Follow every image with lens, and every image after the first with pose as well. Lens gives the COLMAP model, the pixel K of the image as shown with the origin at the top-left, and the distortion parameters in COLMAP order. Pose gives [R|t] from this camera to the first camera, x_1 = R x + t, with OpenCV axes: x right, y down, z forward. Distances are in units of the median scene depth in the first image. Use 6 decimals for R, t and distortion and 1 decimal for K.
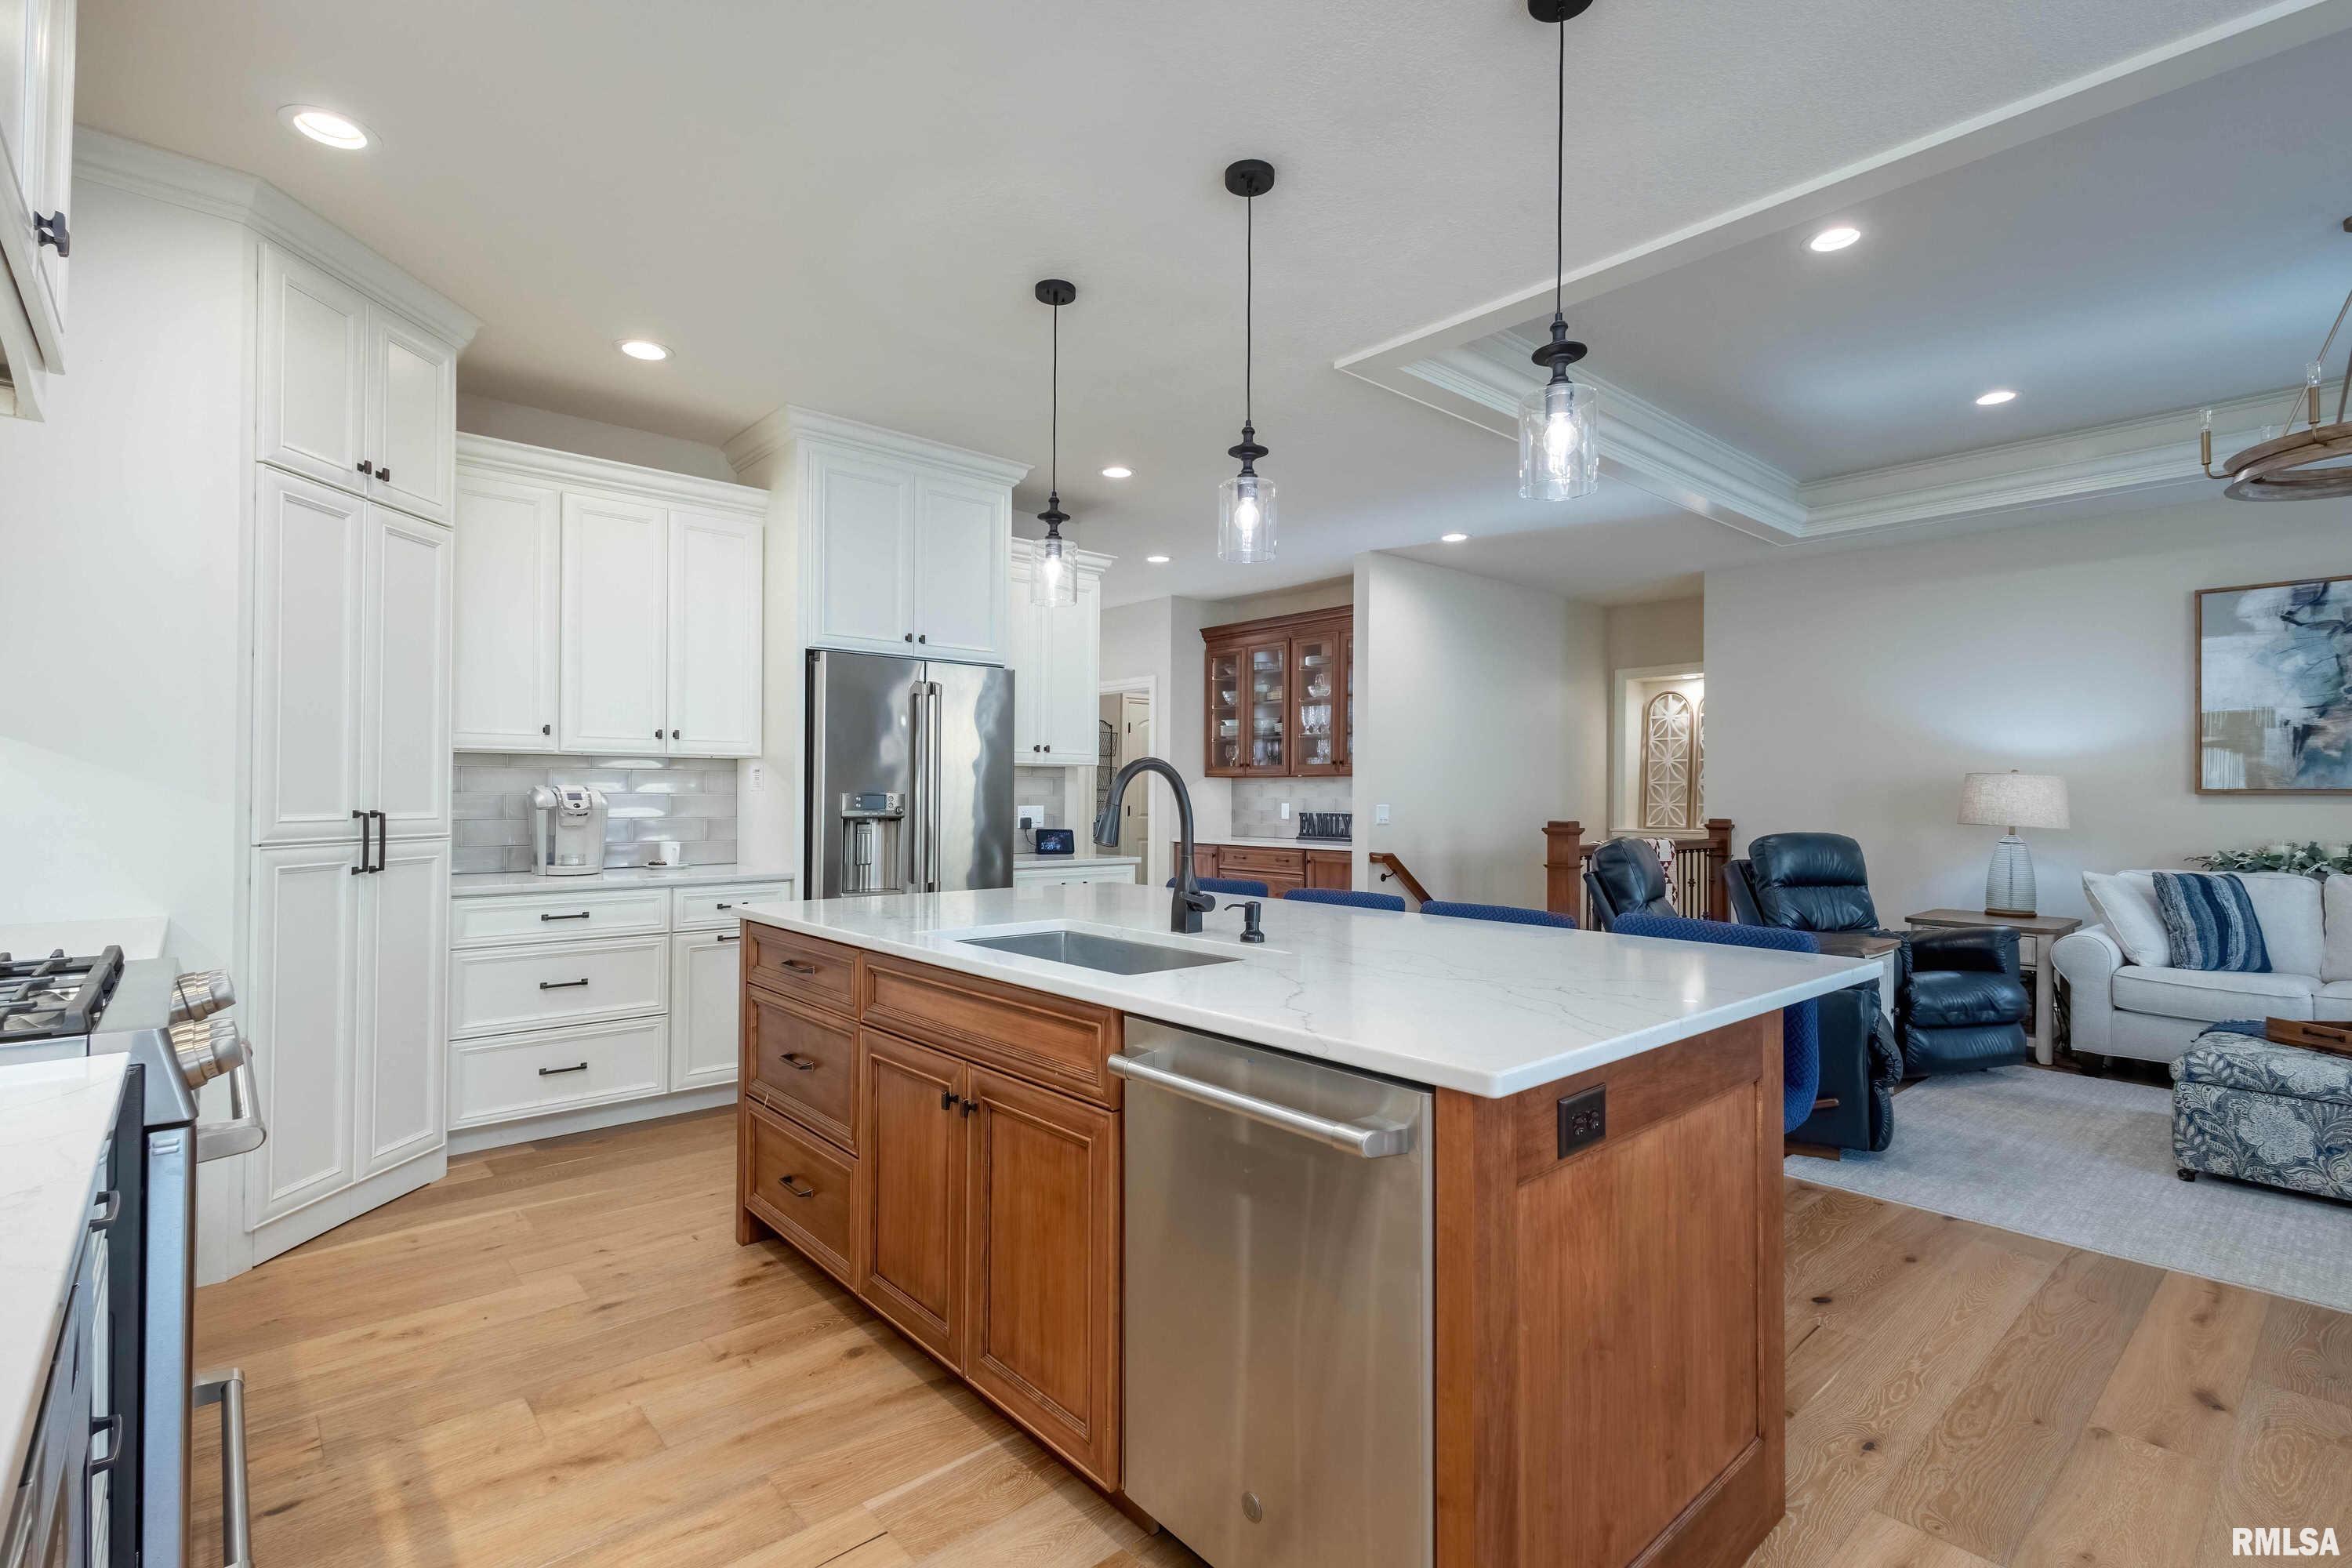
lens RADIAL K [[1088.3, 0, 1175.0], [0, 1088.3, 796.8], [0, 0, 1]] dist [0.003655, 0.000373]
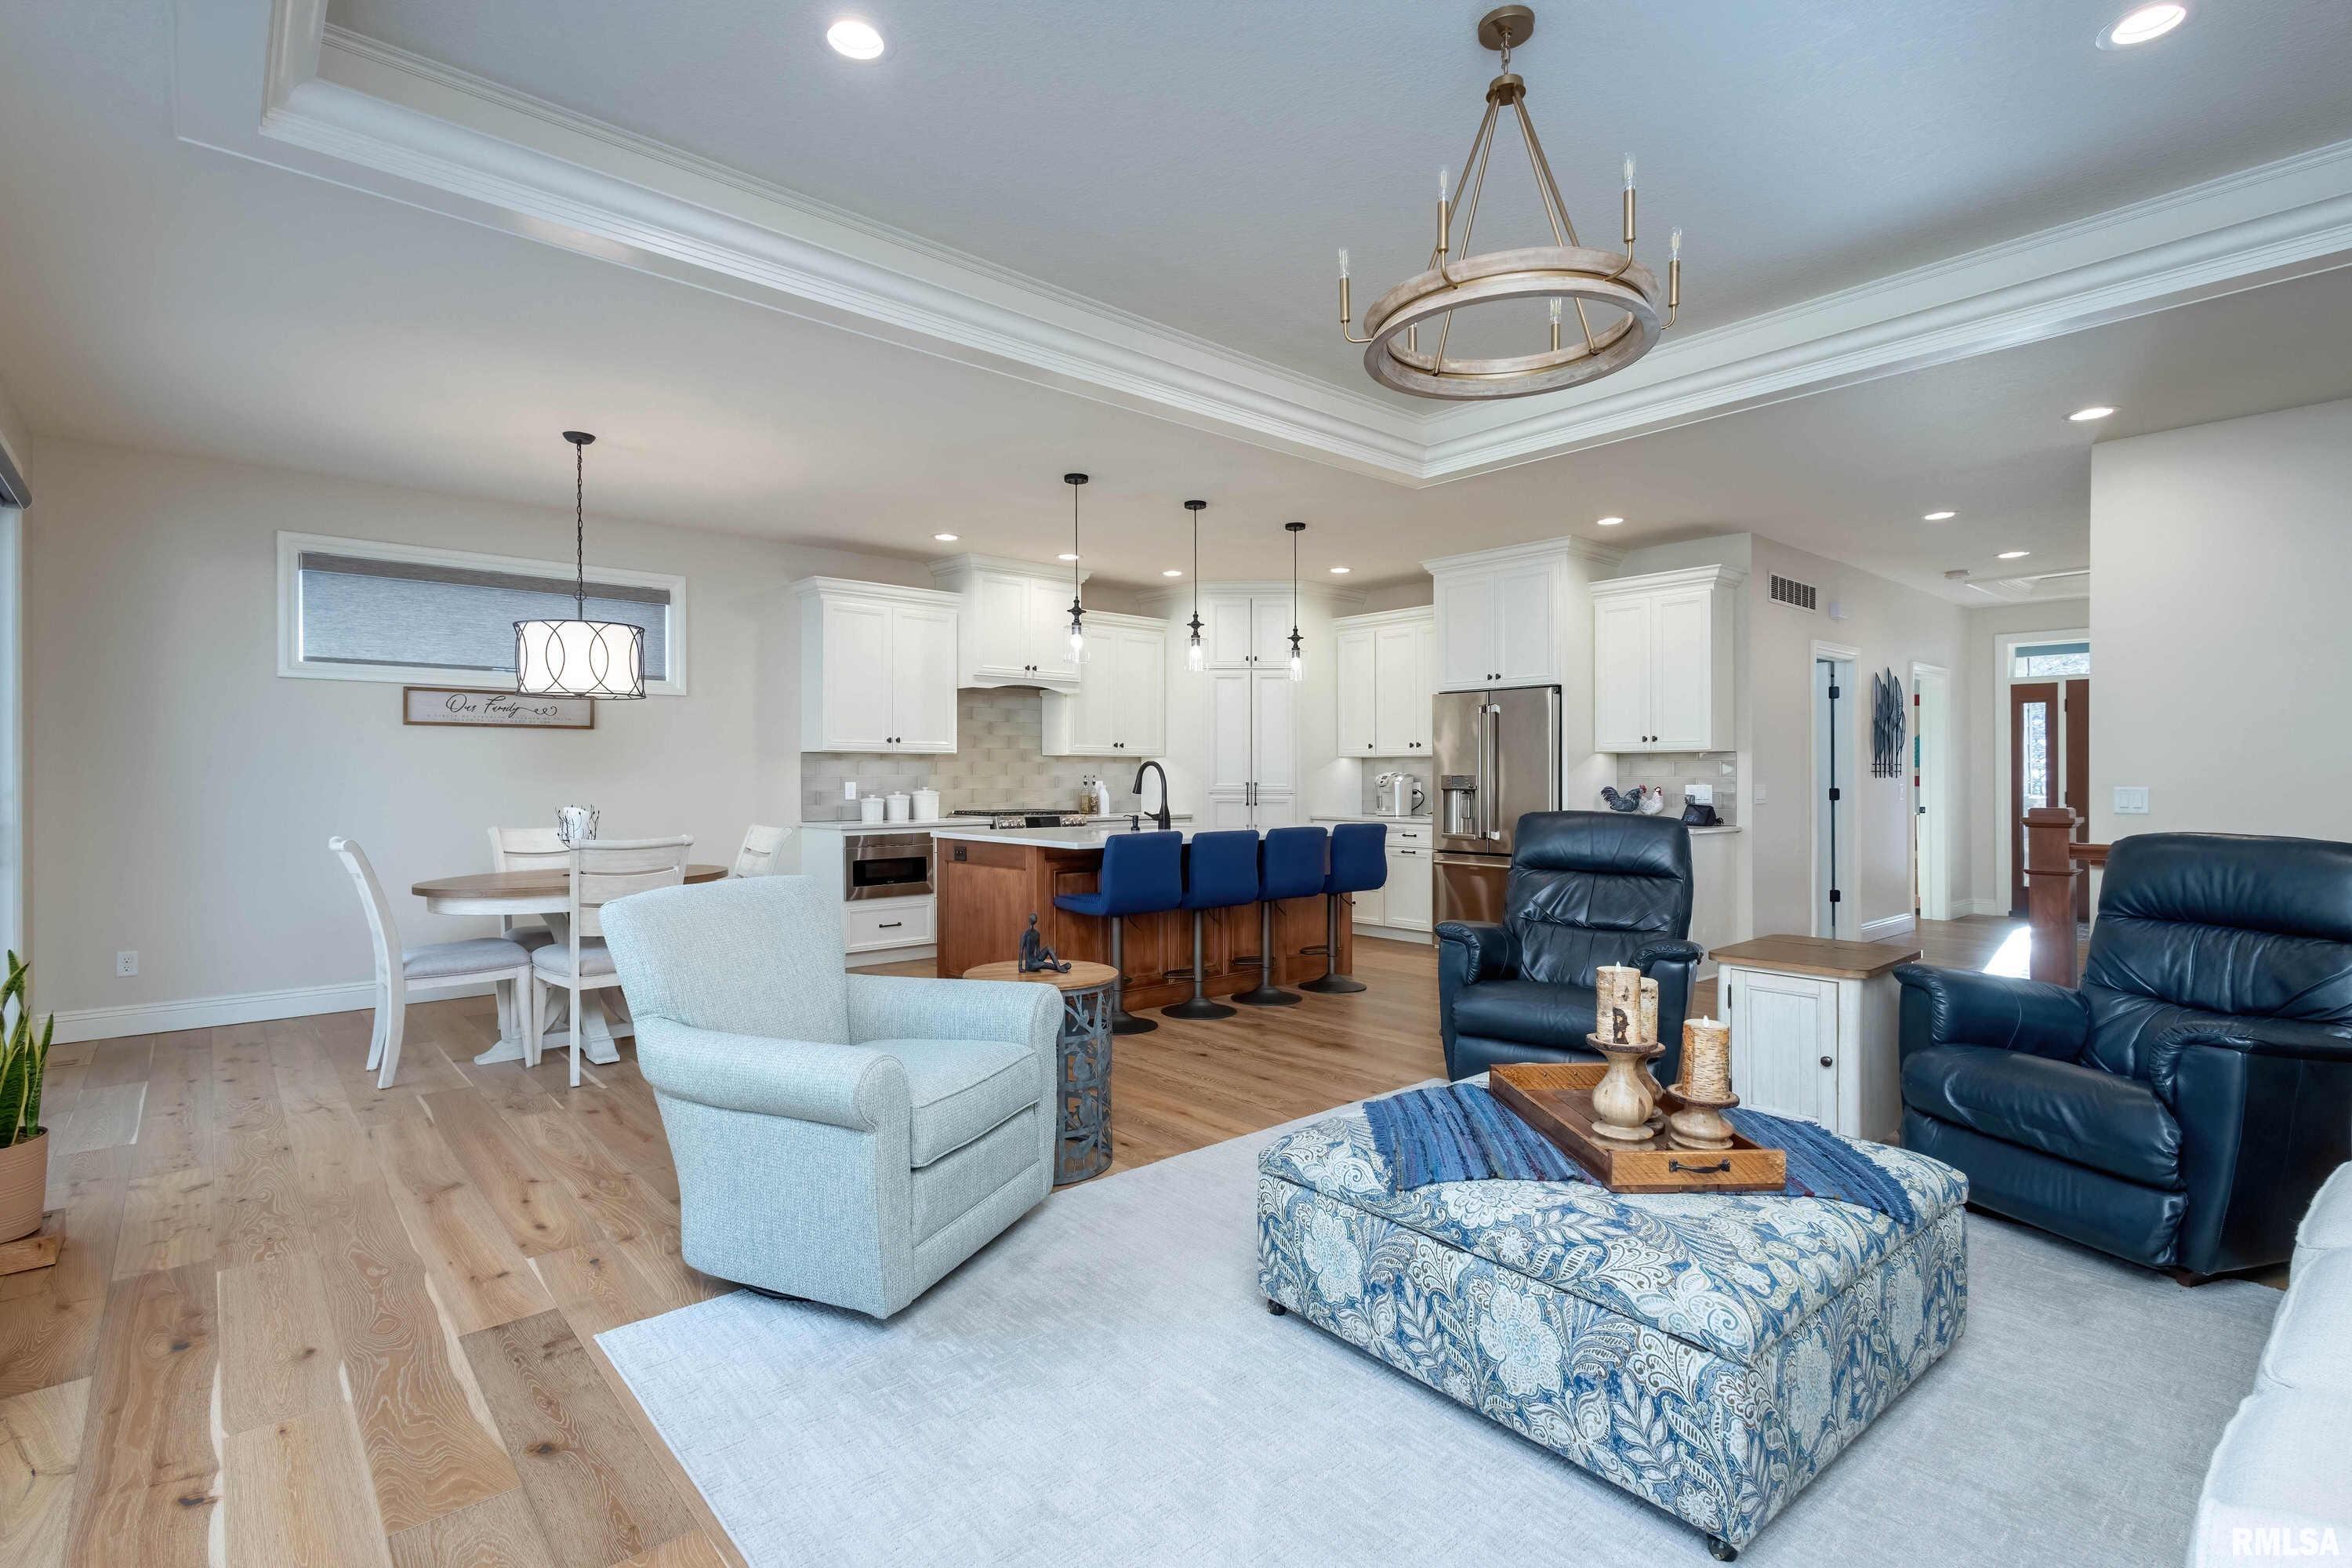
lens RADIAL K [[1126.1, 0, 1176.0], [0, 1126.1, 784.0], [0, 0, 1]] dist [-0.000090, 0.000014]
pose [[0.005172, -0.002628, -0.999983, 1.320657], [-0.001798, 0.999995, -0.002638, 0.015246], [0.999985, 0.001812, 0.005167, 0.502096]]
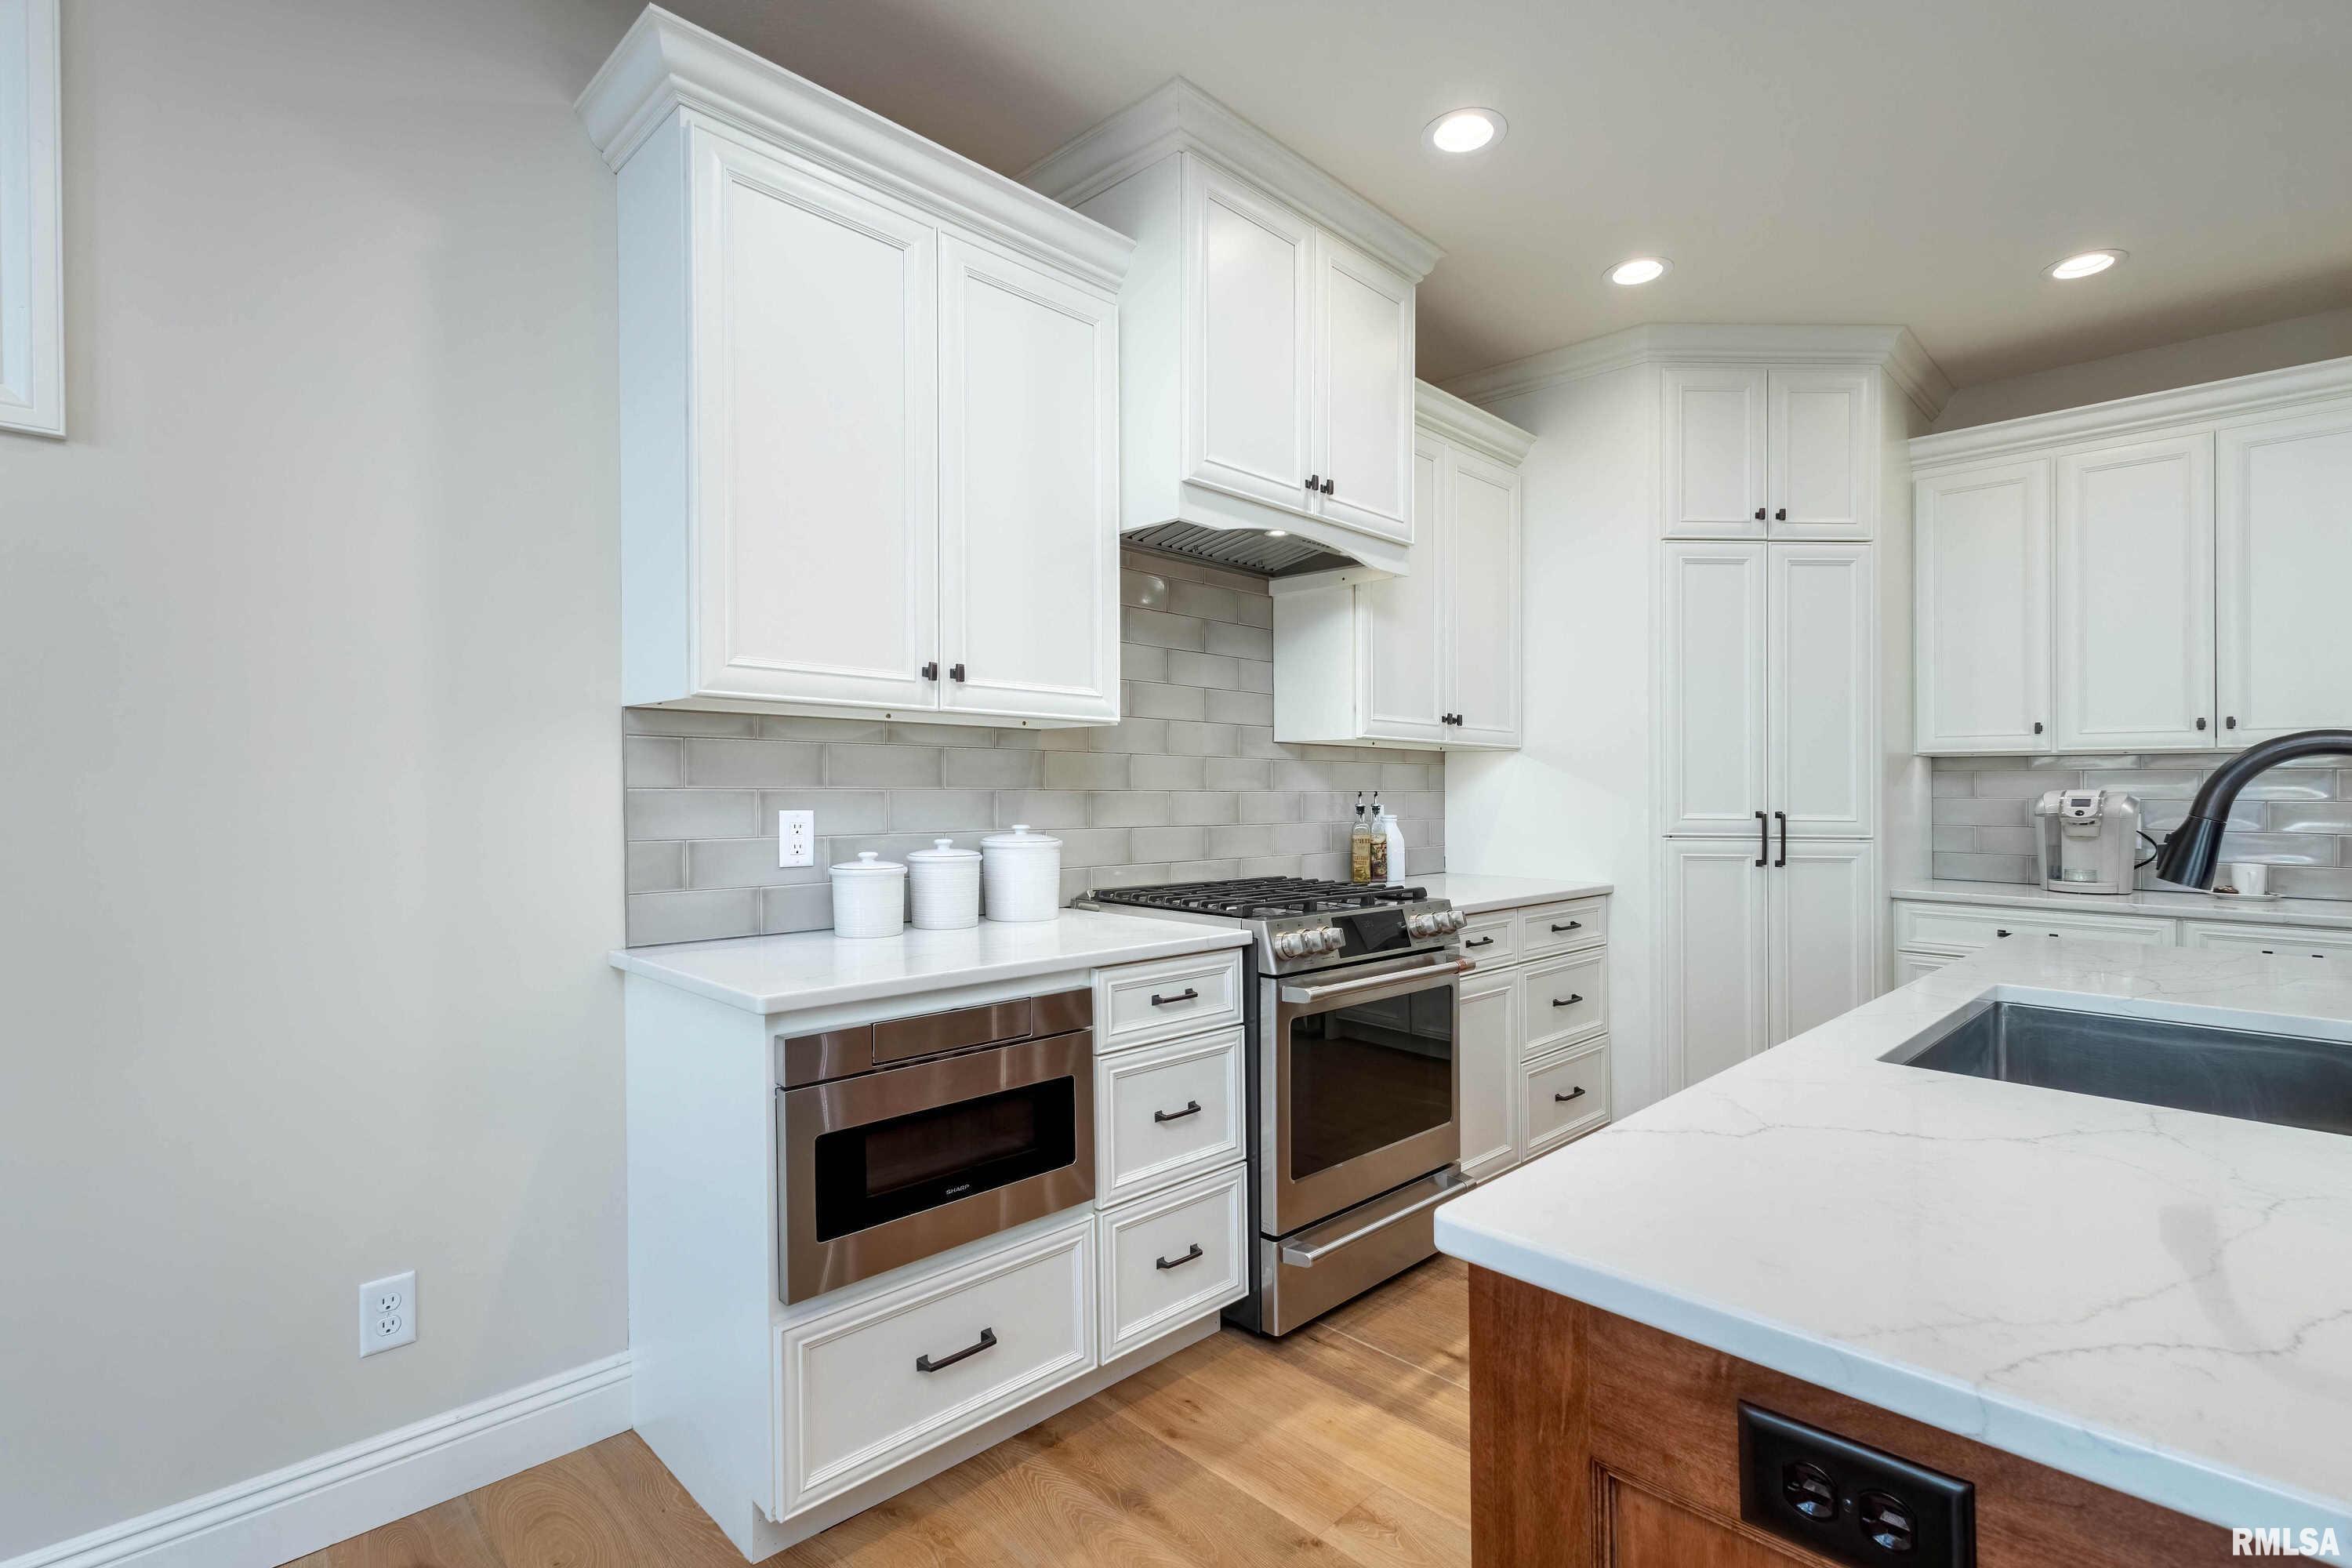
lens RADIAL K [[1088.3, 0, 1175.0], [0, 1088.3, 796.8], [0, 0, 1]] dist [0.003655, 0.000373]
pose [[0.045527, 0.001691, -0.998962, 0.237112], [-0.009807, 0.999951, 0.001246, 0.000898], [0.998915, 0.009741, 0.045542, 0.201539]]
